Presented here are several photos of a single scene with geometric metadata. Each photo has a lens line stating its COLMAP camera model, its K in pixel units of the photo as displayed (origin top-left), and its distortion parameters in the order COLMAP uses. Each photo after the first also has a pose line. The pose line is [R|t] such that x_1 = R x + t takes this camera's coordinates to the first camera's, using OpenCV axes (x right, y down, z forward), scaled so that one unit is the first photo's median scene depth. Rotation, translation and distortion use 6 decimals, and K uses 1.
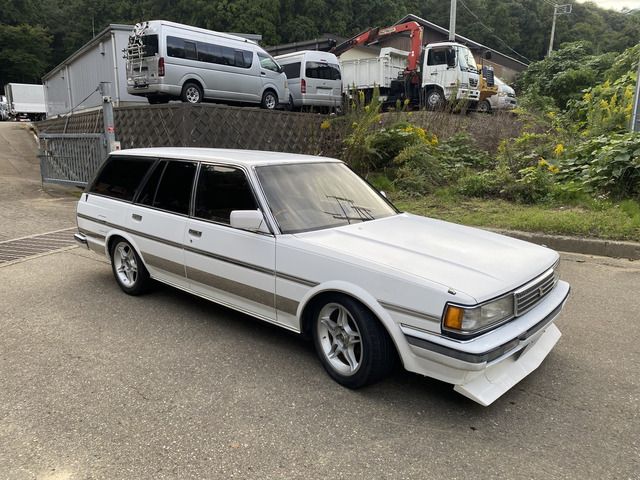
lens RADIAL K [[489.6, 0, 323.3], [0, 489.6, 239.0], [0, 0, 1]] dist [-0.001684, 0.010806]
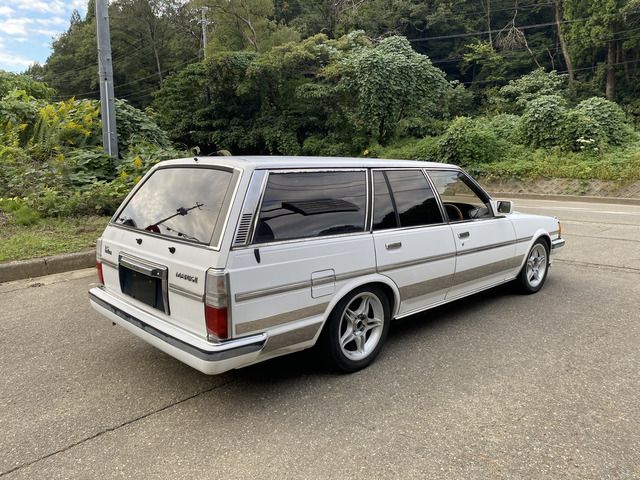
lens RADIAL K [[489.6, 0, 320.0], [0, 489.6, 240.0], [0, 0, 1]] dist [0.009087, -0.002441]
pose [[0.087781, -0.168222, 0.981833, -0.370769], [0.201571, 0.968247, 0.147873, -0.061657], [-0.975532, 0.184929, 0.118902, 0.335767]]
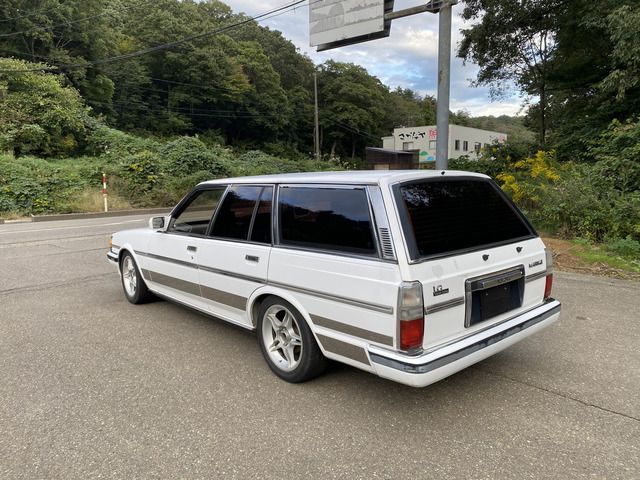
lens RADIAL K [[489.2, 0, 319.9], [0, 489.2, 243.8], [0, 0, 1]] dist [0.003284, 0.007105]
pose [[-0.990757, -0.010903, 0.135213, -0.113383], [0.035830, 0.940333, 0.338364, -0.125434], [-0.130834, 0.340082, -0.931250, 0.651883]]
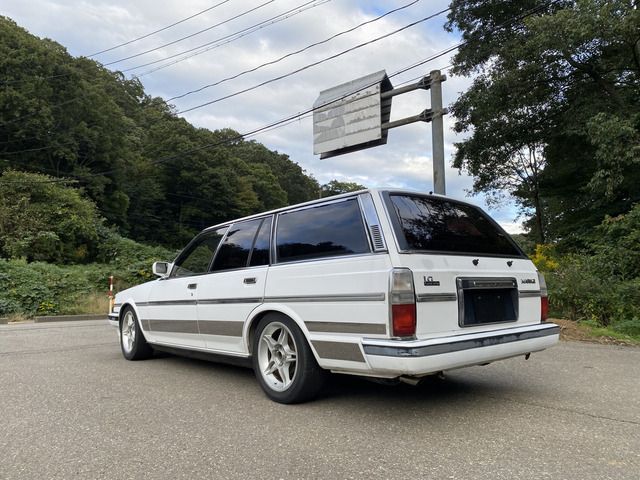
lens RADIAL K [[489.6, 0, 320.0], [0, 489.6, 240.0], [0, 0, 1]] dist [0.009087, -0.002441]
pose [[-0.989150, 0.025533, 0.144671, -0.119207], [0.040608, 0.993932, 0.102231, -0.079853], [-0.141182, 0.106996, -0.984185, 0.671397]]
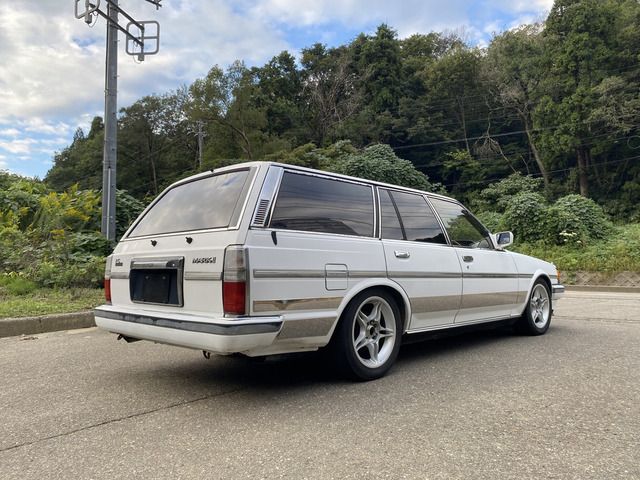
lens RADIAL K [[491.2, 0, 316.1], [0, 491.2, 238.3], [0, 0, 1]] dist [0.006142, -0.002376]
pose [[0.071564, 0.052172, 0.996071, -0.380145], [0.210083, 0.975441, -0.066185, -0.015535], [-0.975061, 0.213994, 0.058847, 0.355950]]
